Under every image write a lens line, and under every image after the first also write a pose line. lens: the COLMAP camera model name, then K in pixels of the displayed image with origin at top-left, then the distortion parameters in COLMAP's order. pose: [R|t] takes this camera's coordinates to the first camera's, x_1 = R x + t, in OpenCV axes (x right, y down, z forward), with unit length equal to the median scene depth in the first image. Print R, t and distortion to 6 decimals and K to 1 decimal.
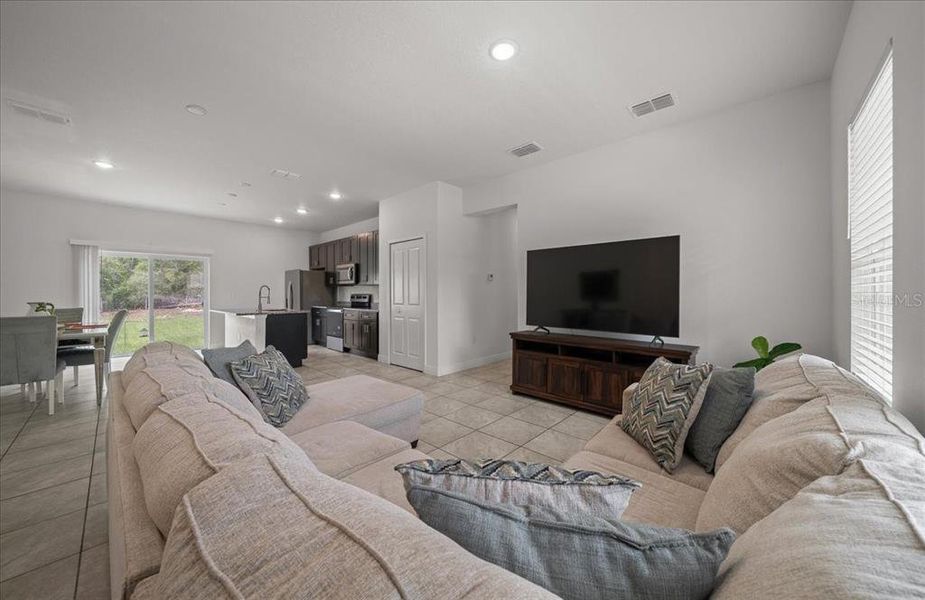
lens RADIAL K [[325.1, 0, 459.9], [0, 325.1, 295.6], [0, 0, 1]] dist [-0.005148, 0.000396]
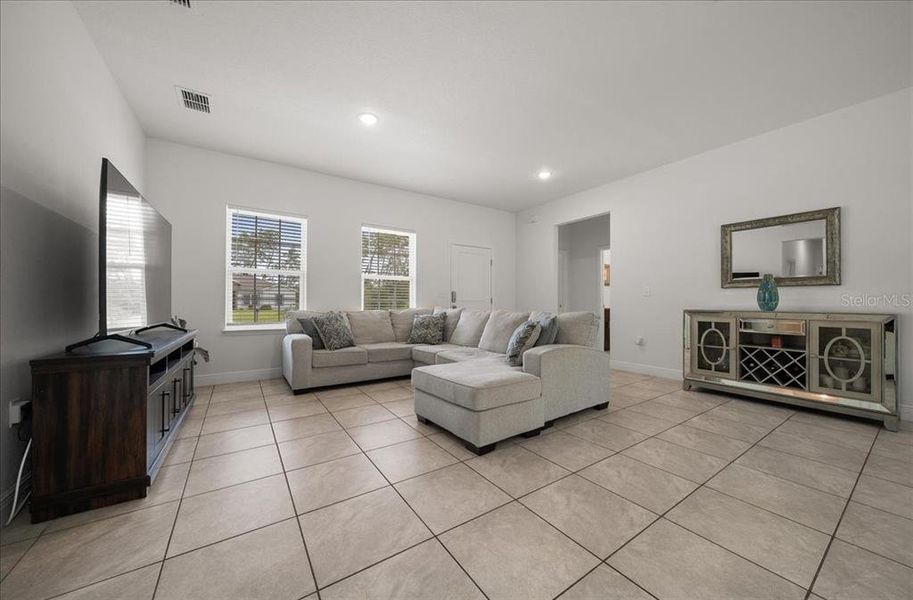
lens RADIAL K [[318.5, 0, 459.4], [0, 318.5, 299.3], [0, 0, 1]] dist [-0.002778, -0.000340]
pose [[-0.978581, 0.000708, 0.205860, -0.260747], [-0.001698, 0.999932, -0.011509, 0.042212], [-0.205854, -0.011612, -0.978514, 1.087338]]
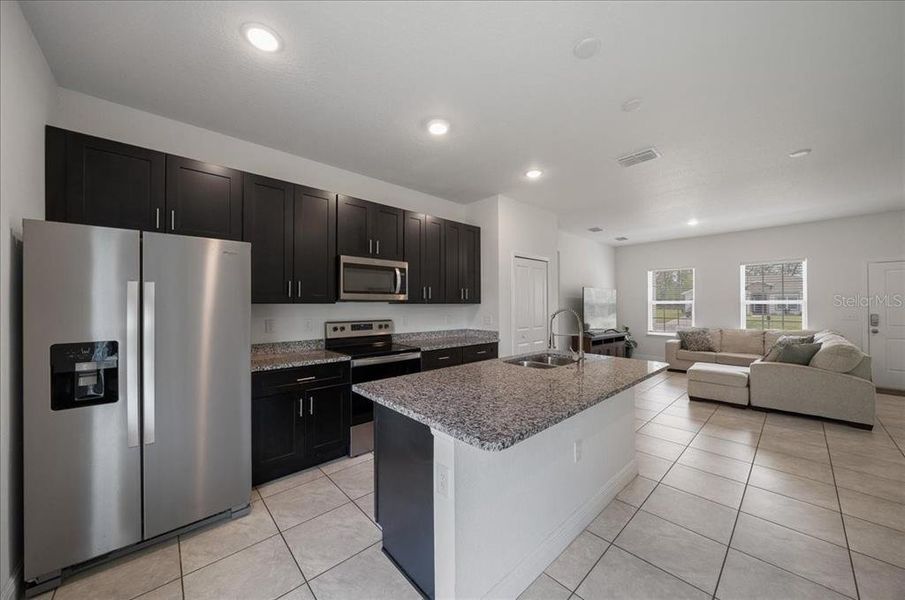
lens RADIAL K [[309.7, 0, 446.4], [0, 309.7, 303.7], [0, 0, 1]] dist [-0.008543, 0.001170]
pose [[0.093900, 0.005879, 0.995564, -1.207312], [0.005853, 0.999962, -0.006457, -0.041115], [-0.995564, 0.006433, 0.093862, 1.299874]]
